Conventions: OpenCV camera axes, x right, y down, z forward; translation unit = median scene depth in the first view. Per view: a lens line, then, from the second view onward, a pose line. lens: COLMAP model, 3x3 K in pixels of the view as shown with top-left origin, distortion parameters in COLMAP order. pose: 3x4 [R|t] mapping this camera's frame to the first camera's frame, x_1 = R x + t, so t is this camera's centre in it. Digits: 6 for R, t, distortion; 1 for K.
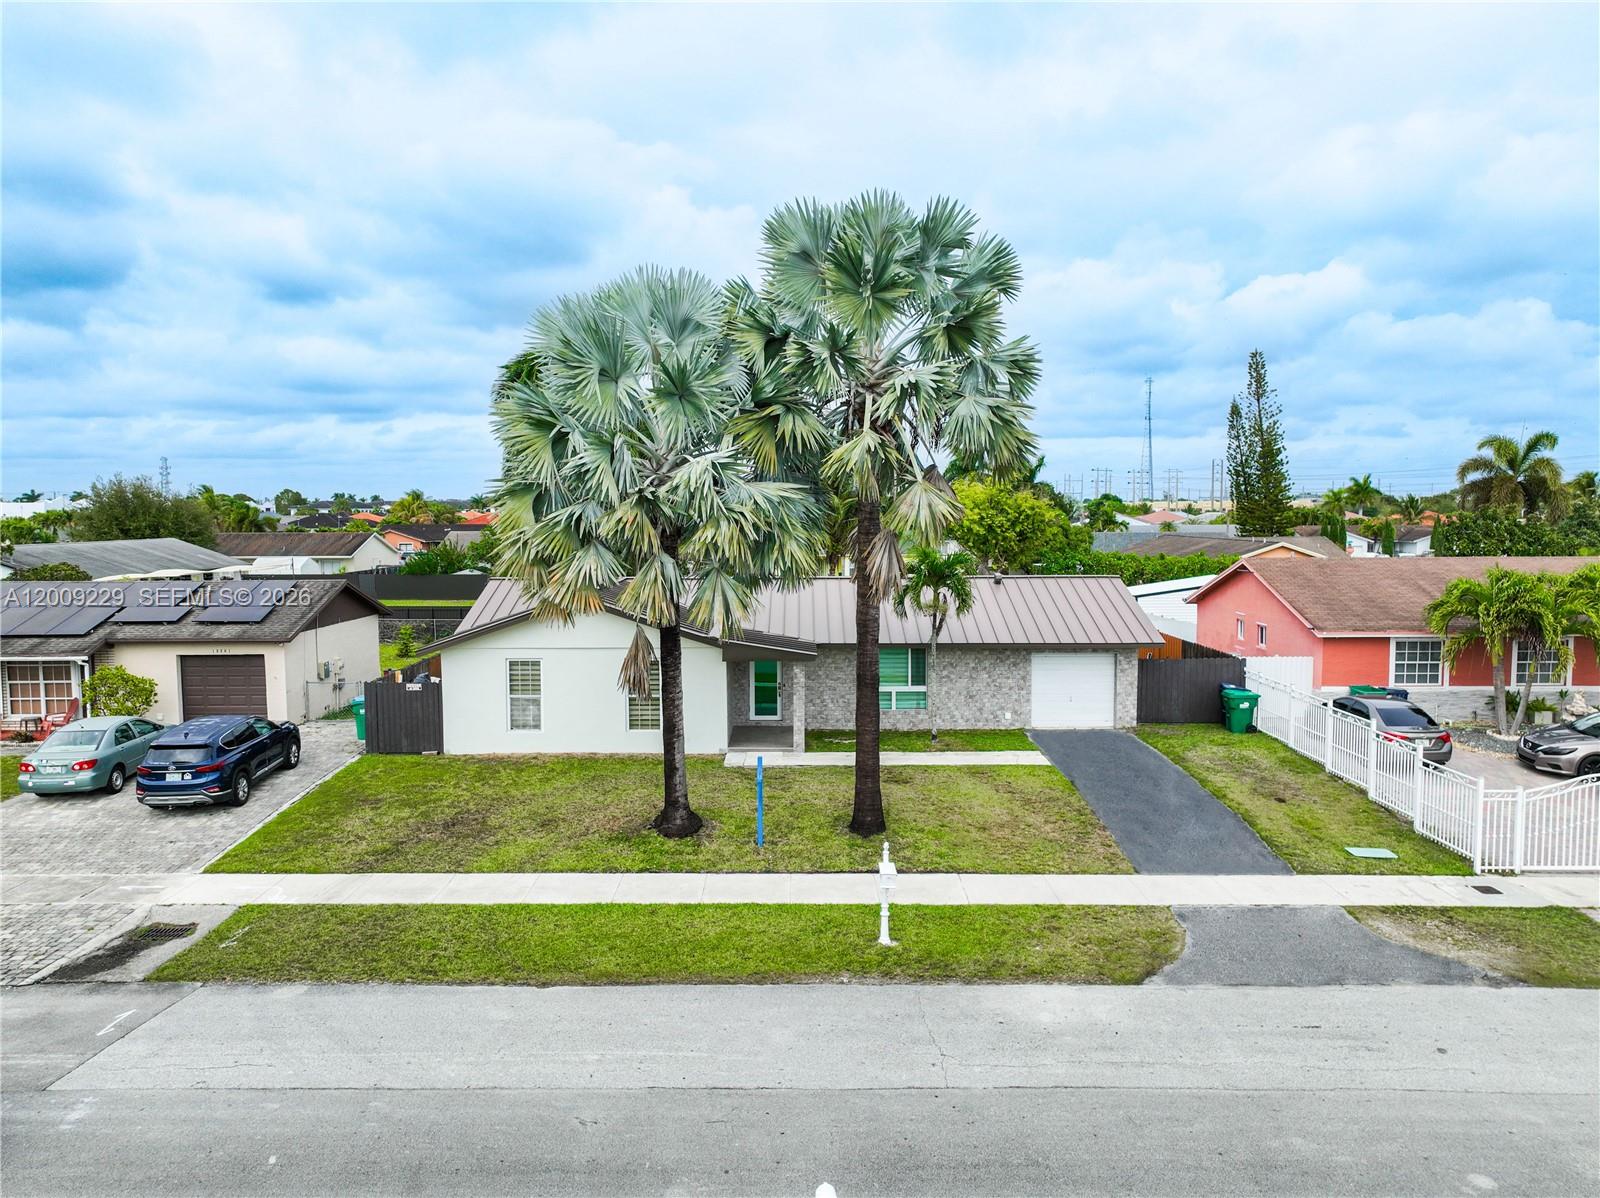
lens RADIAL K [[1134.0, 0, 797.1], [0, 1134.0, 593.9], [0, 0, 1]] dist [-0.010372, 0.023230]
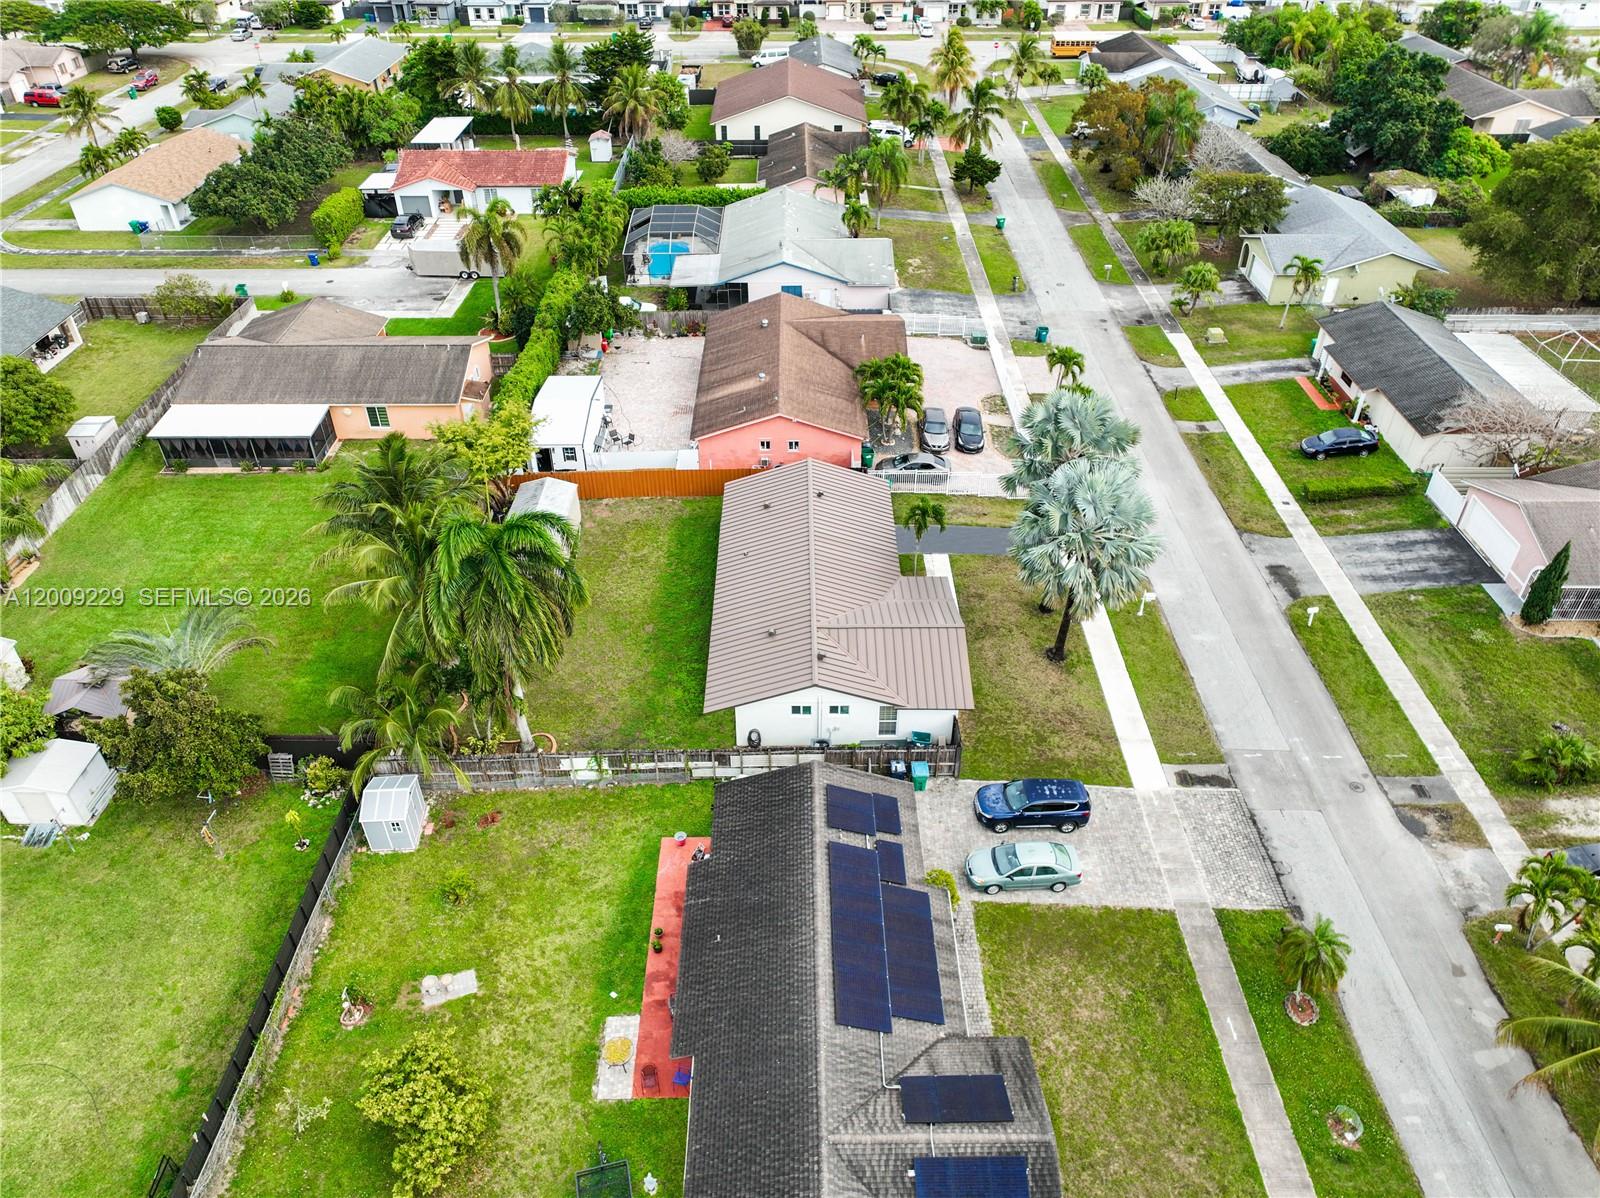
lens RADIAL K [[1134.0, 0, 806.5], [0, 1134.0, 591.4], [0, 0, 1]] dist [-0.010372, 0.023230]
pose [[-0.009231, -0.593255, 0.804962, -2.021382], [0.079775, 0.801993, 0.591982, -1.423898], [-0.996770, 0.069680, 0.039923, 1.443002]]
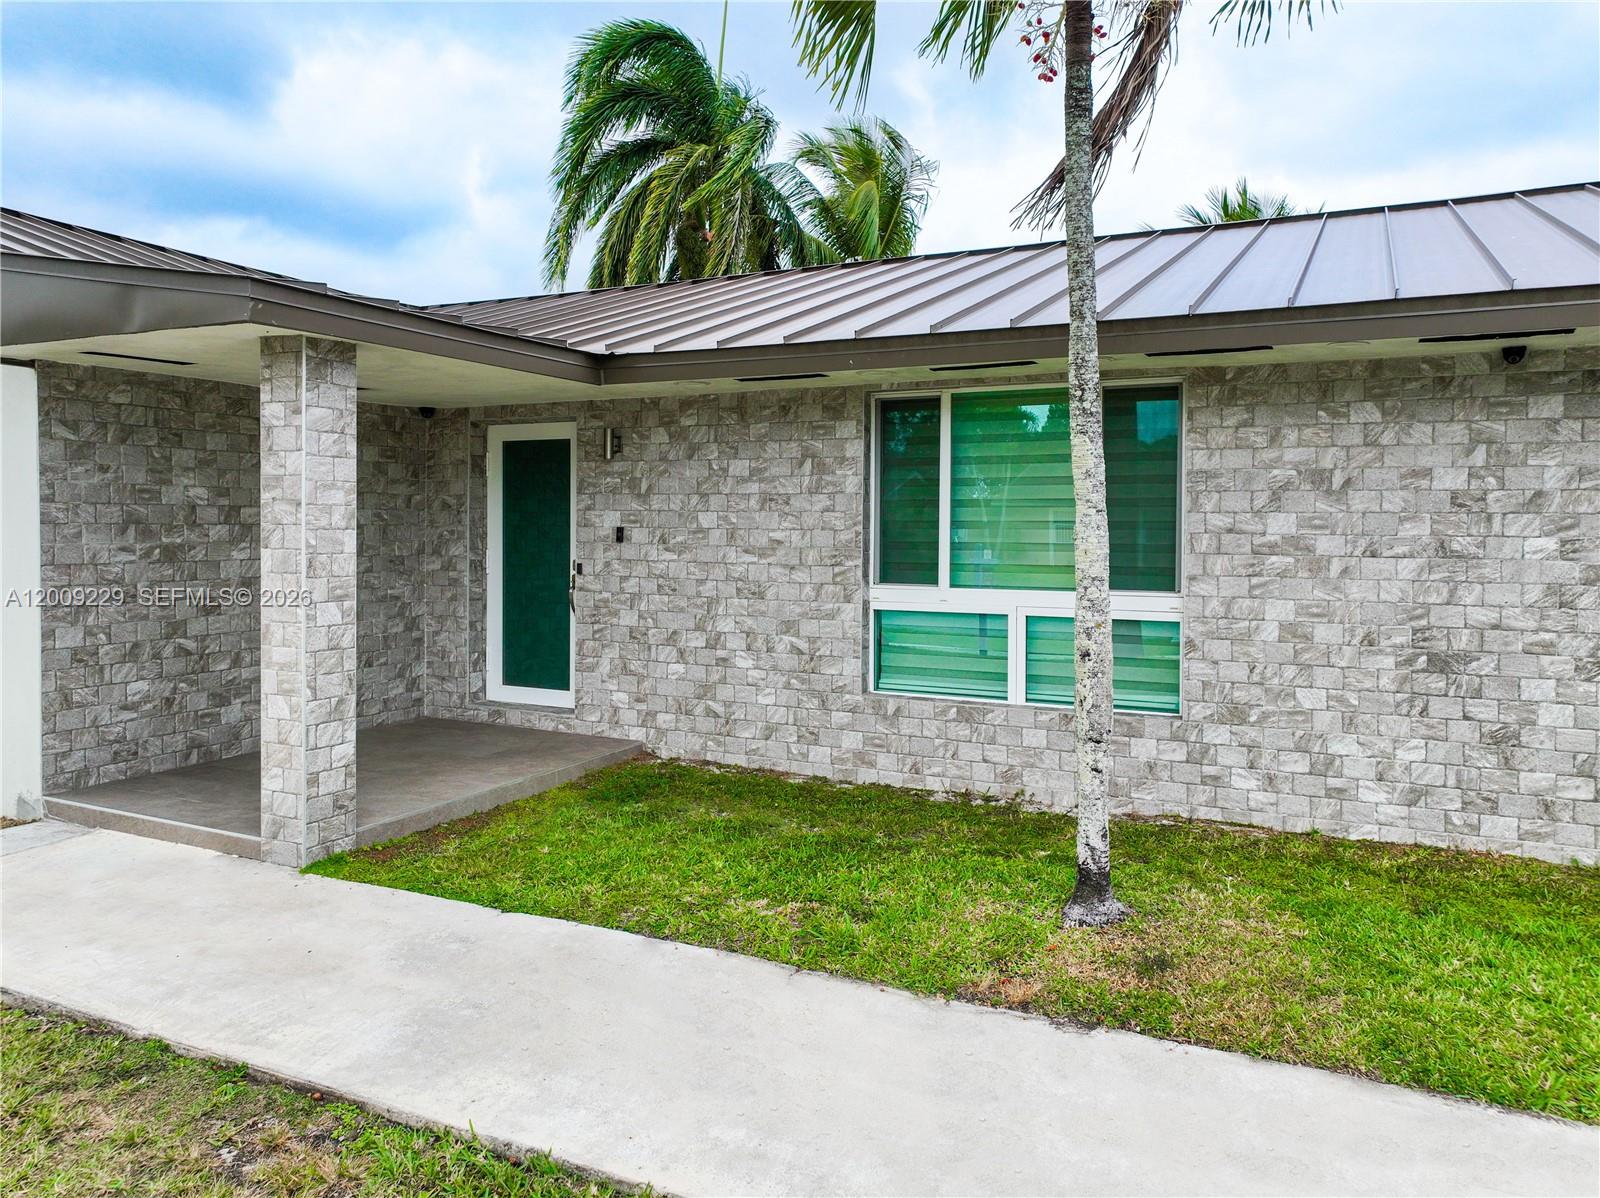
lens RADIAL K [[1134.0, 0, 790.0], [0, 1134.0, 554.3], [0, 0, 1]] dist [-0.010372, 0.023230]
pose [[0.896643, 0.021004, -0.442257, 0.194269], [-0.044961, 0.998030, -0.043757, 0.119445], [0.440466, 0.059119, 0.895820, 1.103958]]
